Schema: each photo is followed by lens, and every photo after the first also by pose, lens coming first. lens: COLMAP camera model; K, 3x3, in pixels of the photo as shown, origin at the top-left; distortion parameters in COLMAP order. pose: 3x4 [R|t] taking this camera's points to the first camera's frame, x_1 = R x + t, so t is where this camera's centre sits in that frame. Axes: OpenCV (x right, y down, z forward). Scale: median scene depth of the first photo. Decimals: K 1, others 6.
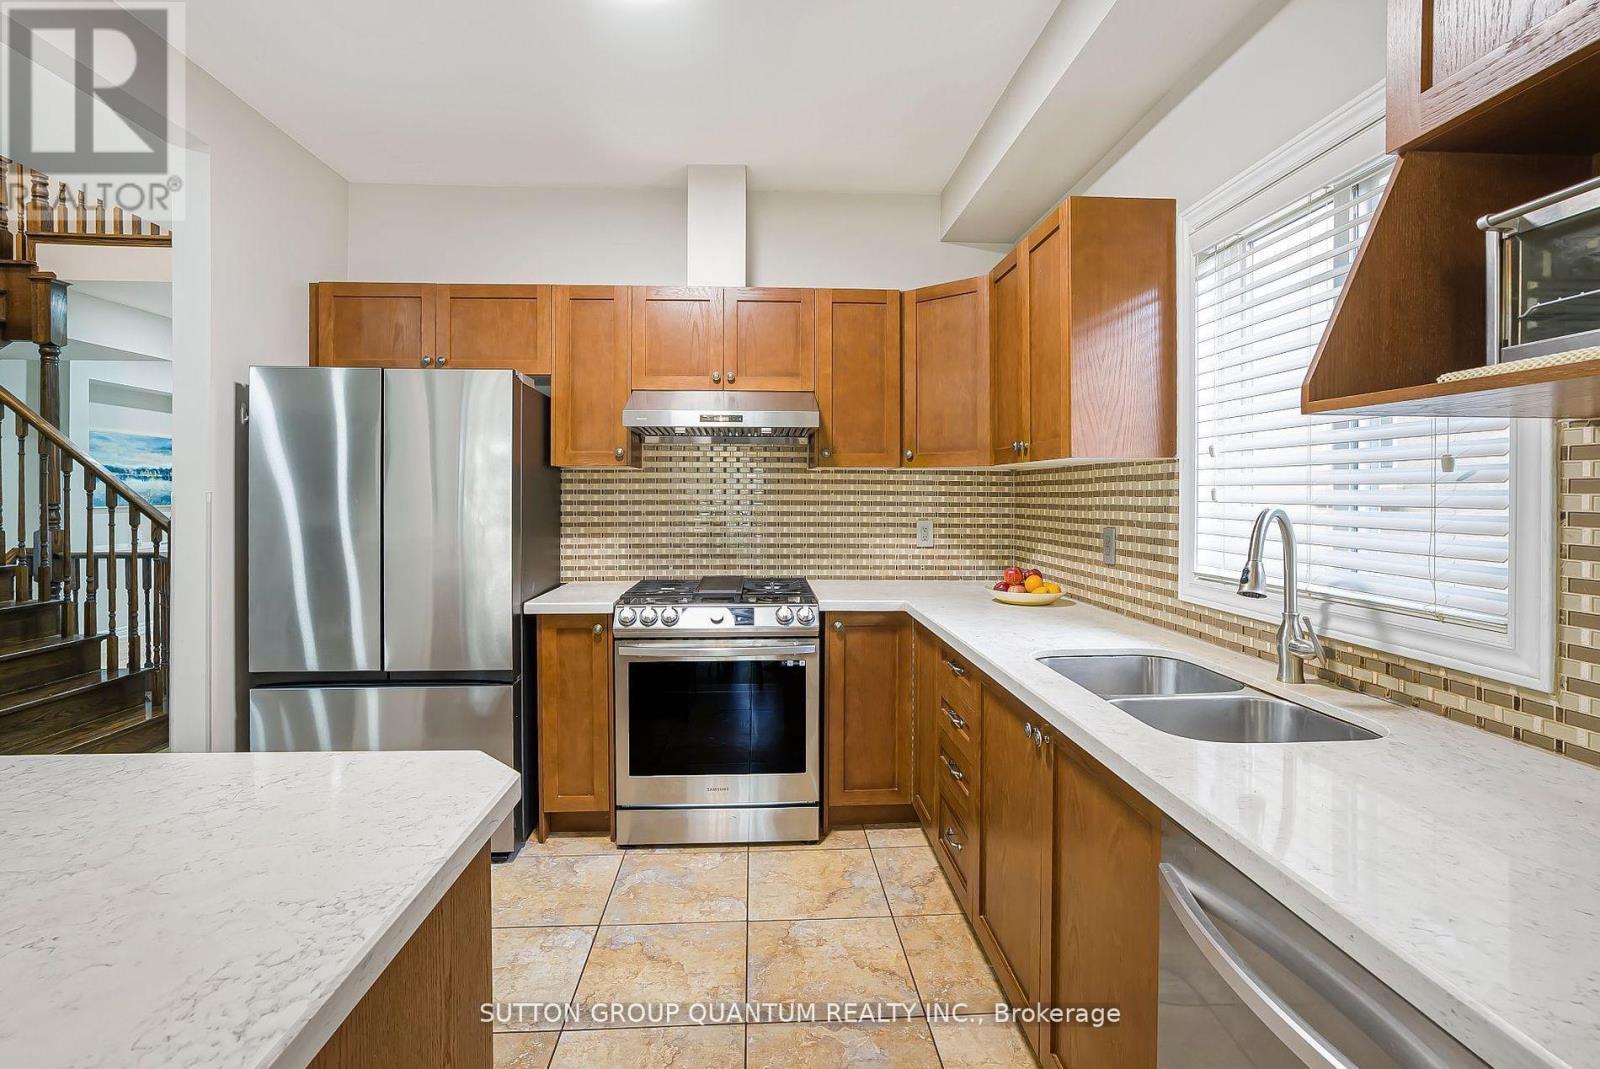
lens RADIAL K [[743.8, 0, 799.9], [0, 743.8, 506.1], [0, 0, 1]] dist [-0.050439, 0.025549]
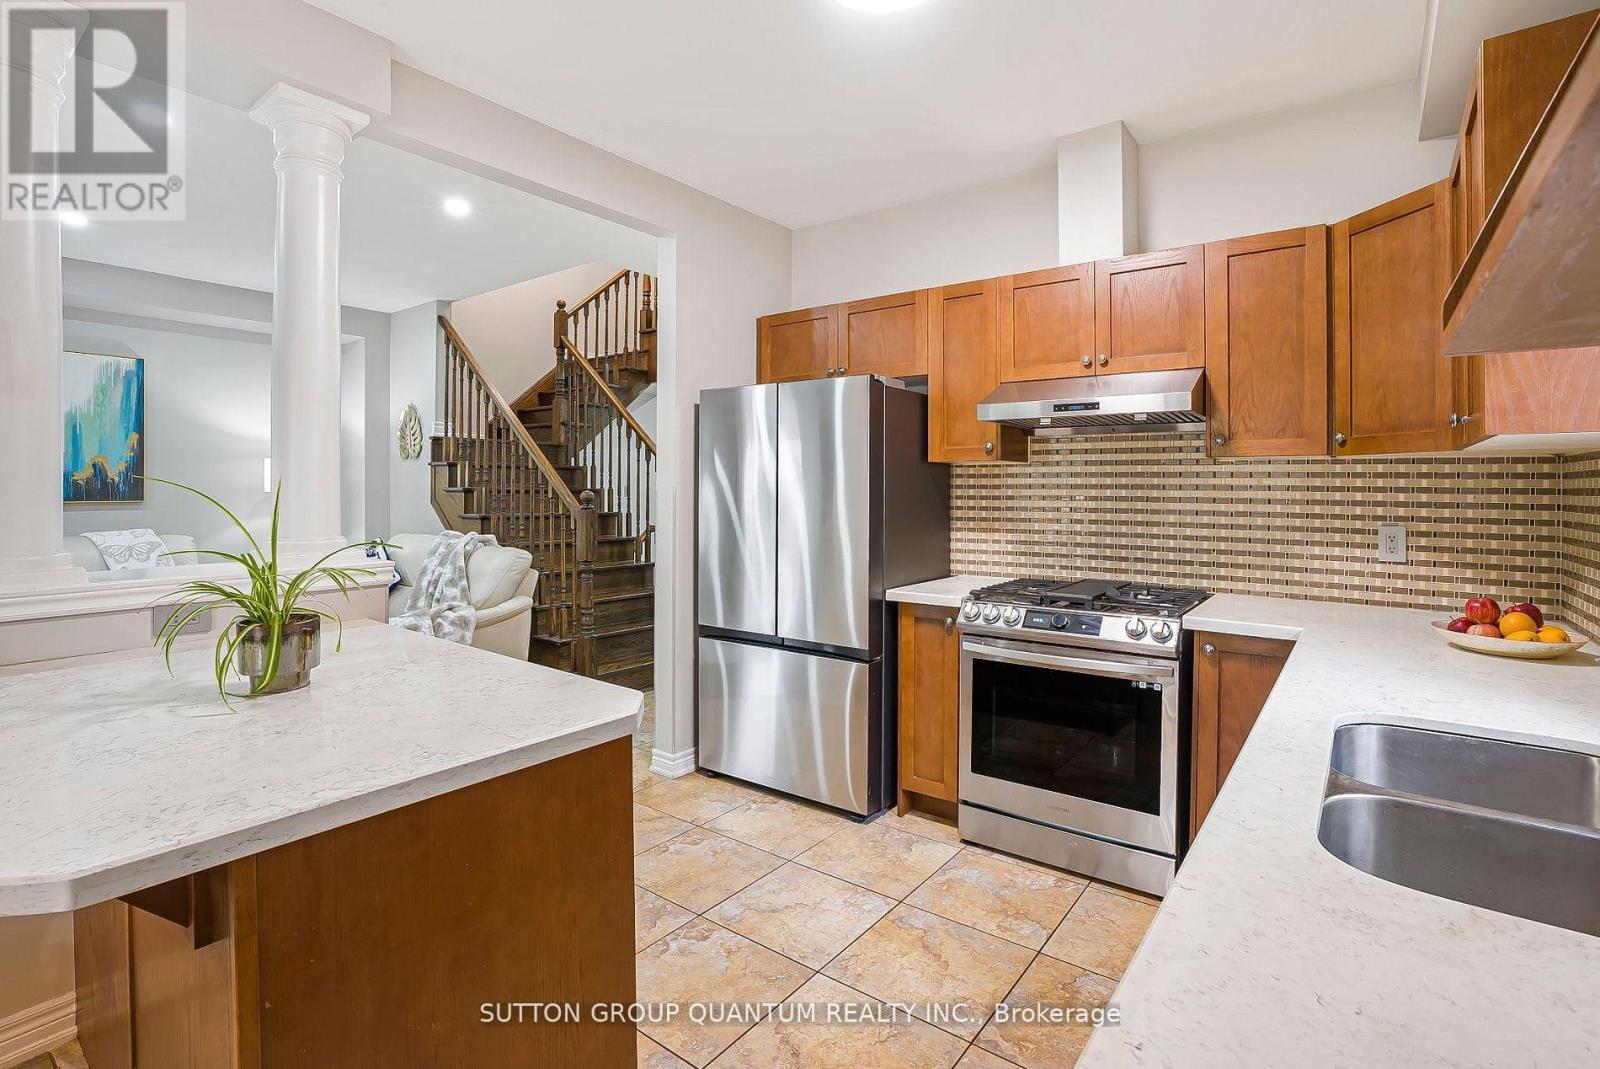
lens RADIAL K [[763.2, 0, 798.1], [0, 763.2, 497.8], [0, 0, 1]] dist [-0.066220, 0.029489]
pose [[0.757865, 0.010169, -0.652332, 0.223096], [-0.012783, 0.999918, 0.000737, -0.002064], [0.652286, 0.007780, 0.757933, 0.064437]]
